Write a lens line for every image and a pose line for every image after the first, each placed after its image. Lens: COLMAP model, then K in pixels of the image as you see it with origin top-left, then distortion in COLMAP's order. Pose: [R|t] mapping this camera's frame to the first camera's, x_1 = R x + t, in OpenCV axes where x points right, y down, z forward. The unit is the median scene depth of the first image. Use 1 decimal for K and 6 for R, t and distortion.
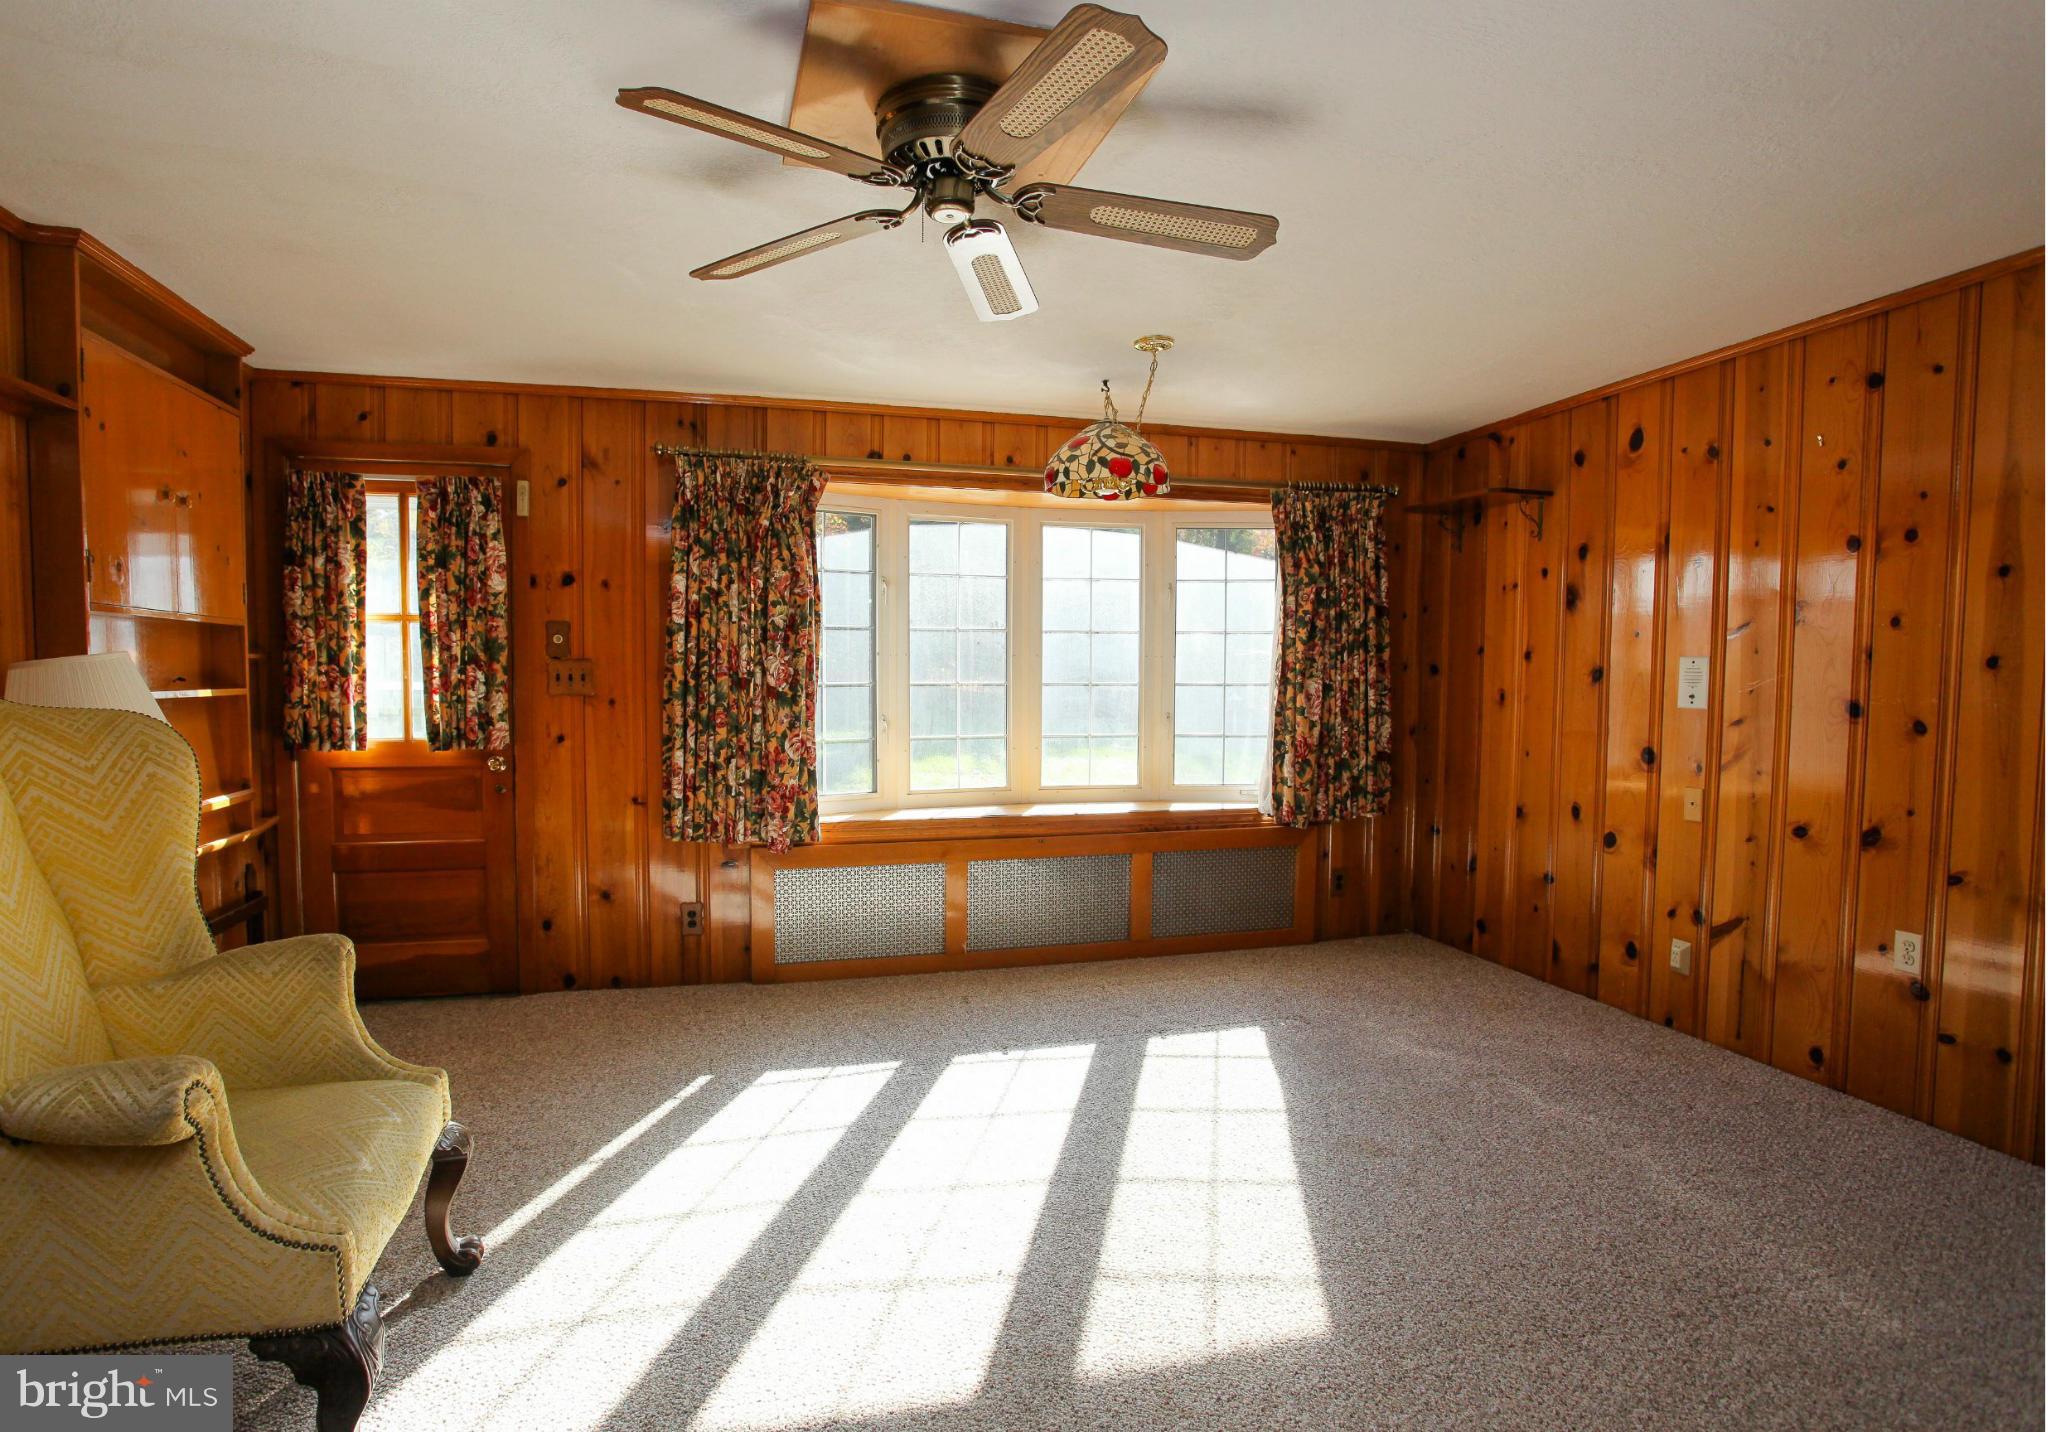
lens RADIAL K [[1048.3, 0, 959.7], [0, 1048.3, 722.6], [0, 0, 1]] dist [-0.069575, 0.030887]
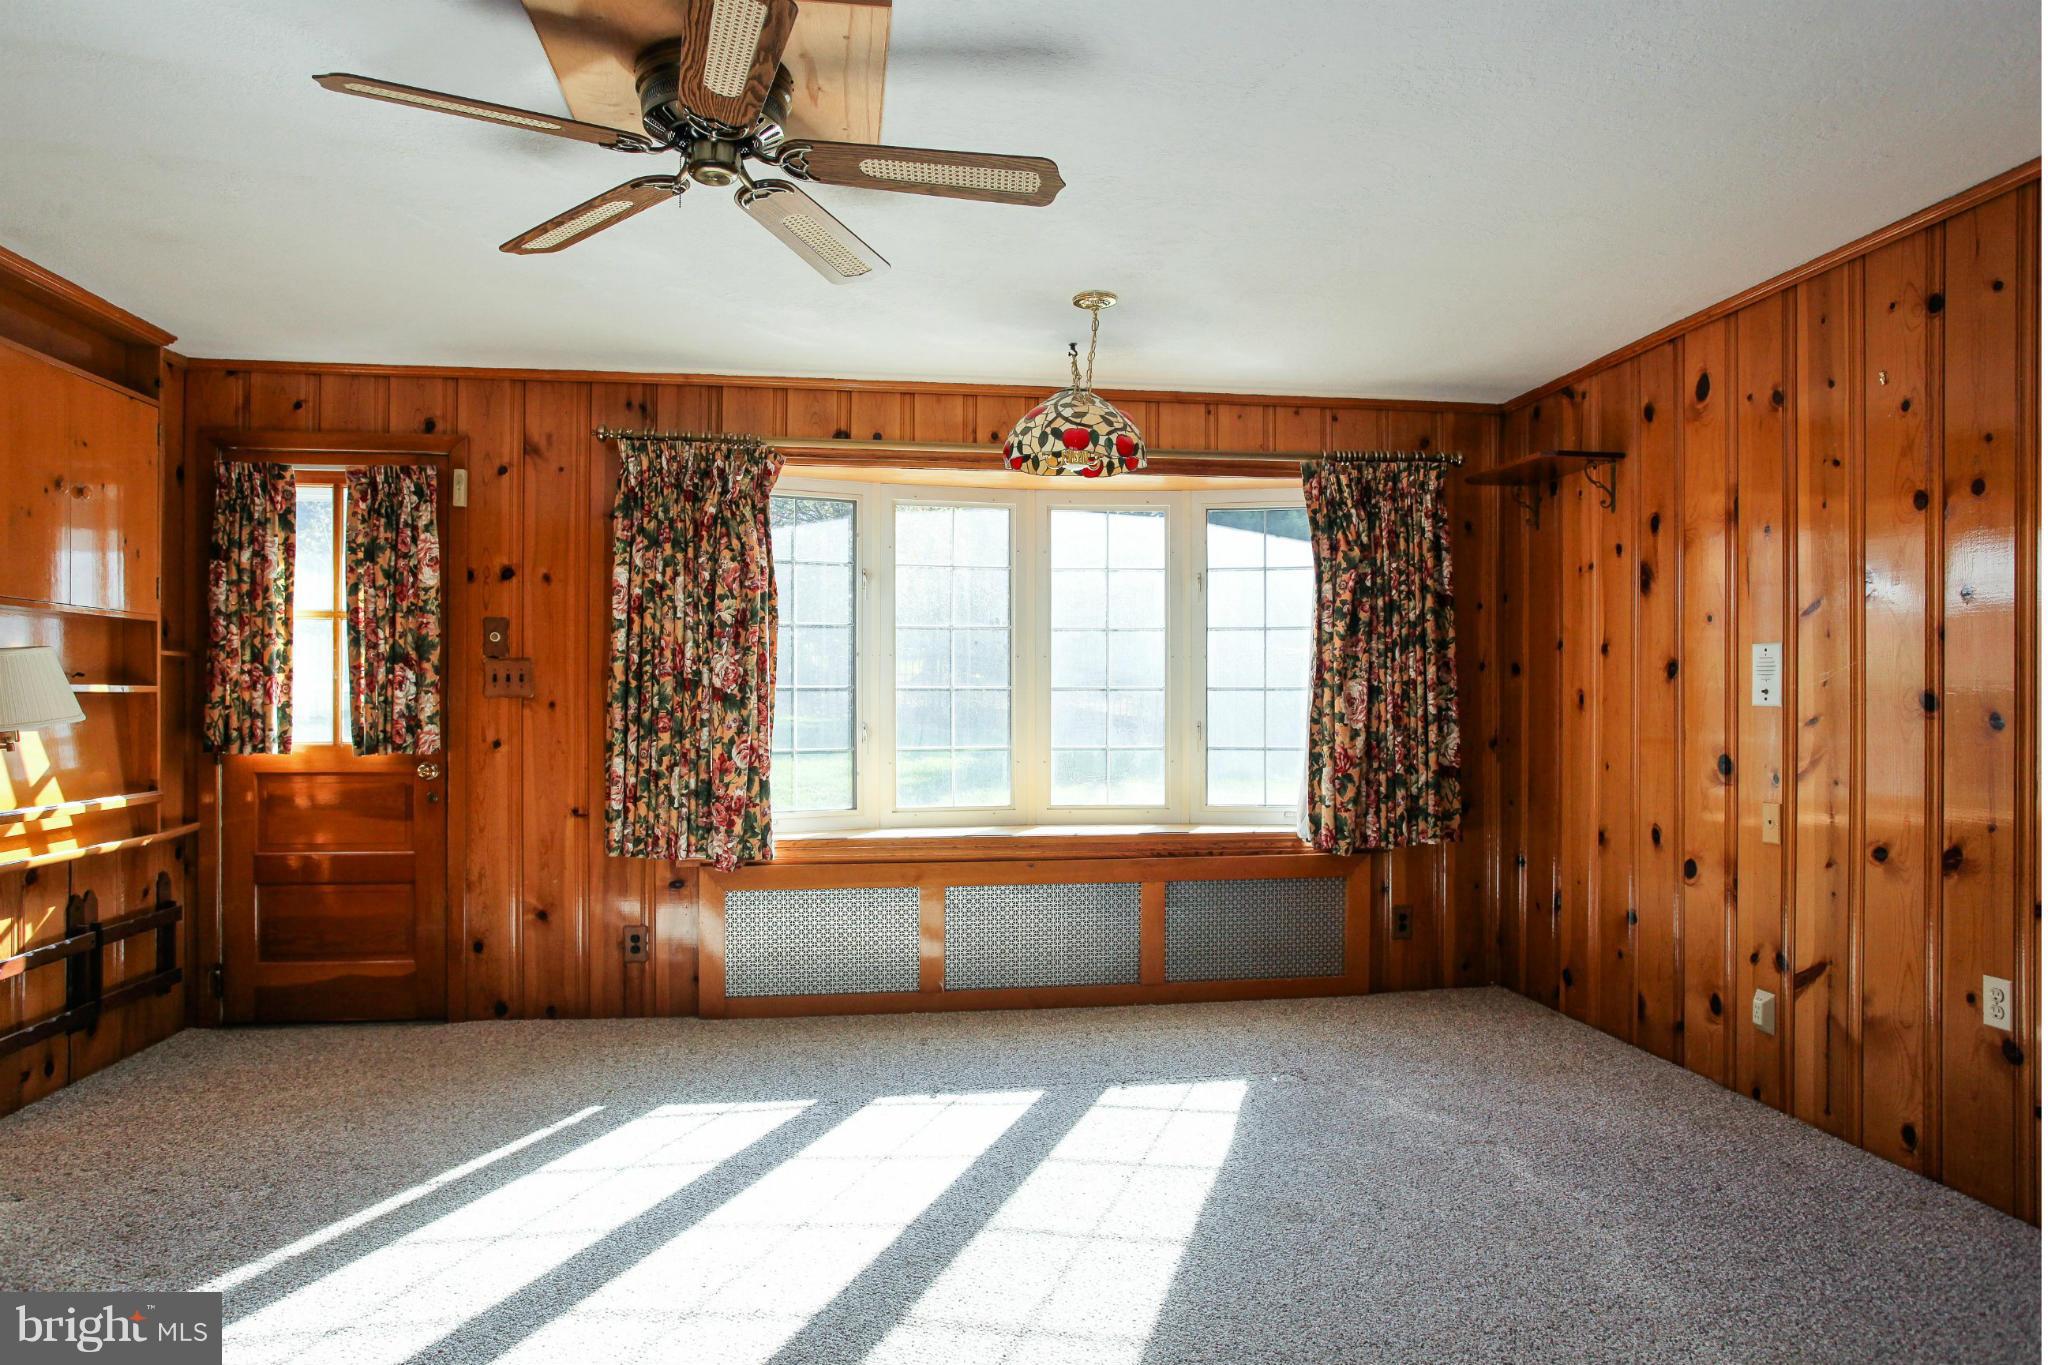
lens RADIAL K [[1243.5, 0, 1019.4], [0, 1243.5, 688.1], [0, 0, 1]] dist [-0.053716, 0.039959]
pose [[0.993777, -0.002874, -0.111347, 0.209581], [-0.003446, 0.998395, -0.056523, 0.027251], [0.111331, 0.056555, 0.992173, -0.046896]]
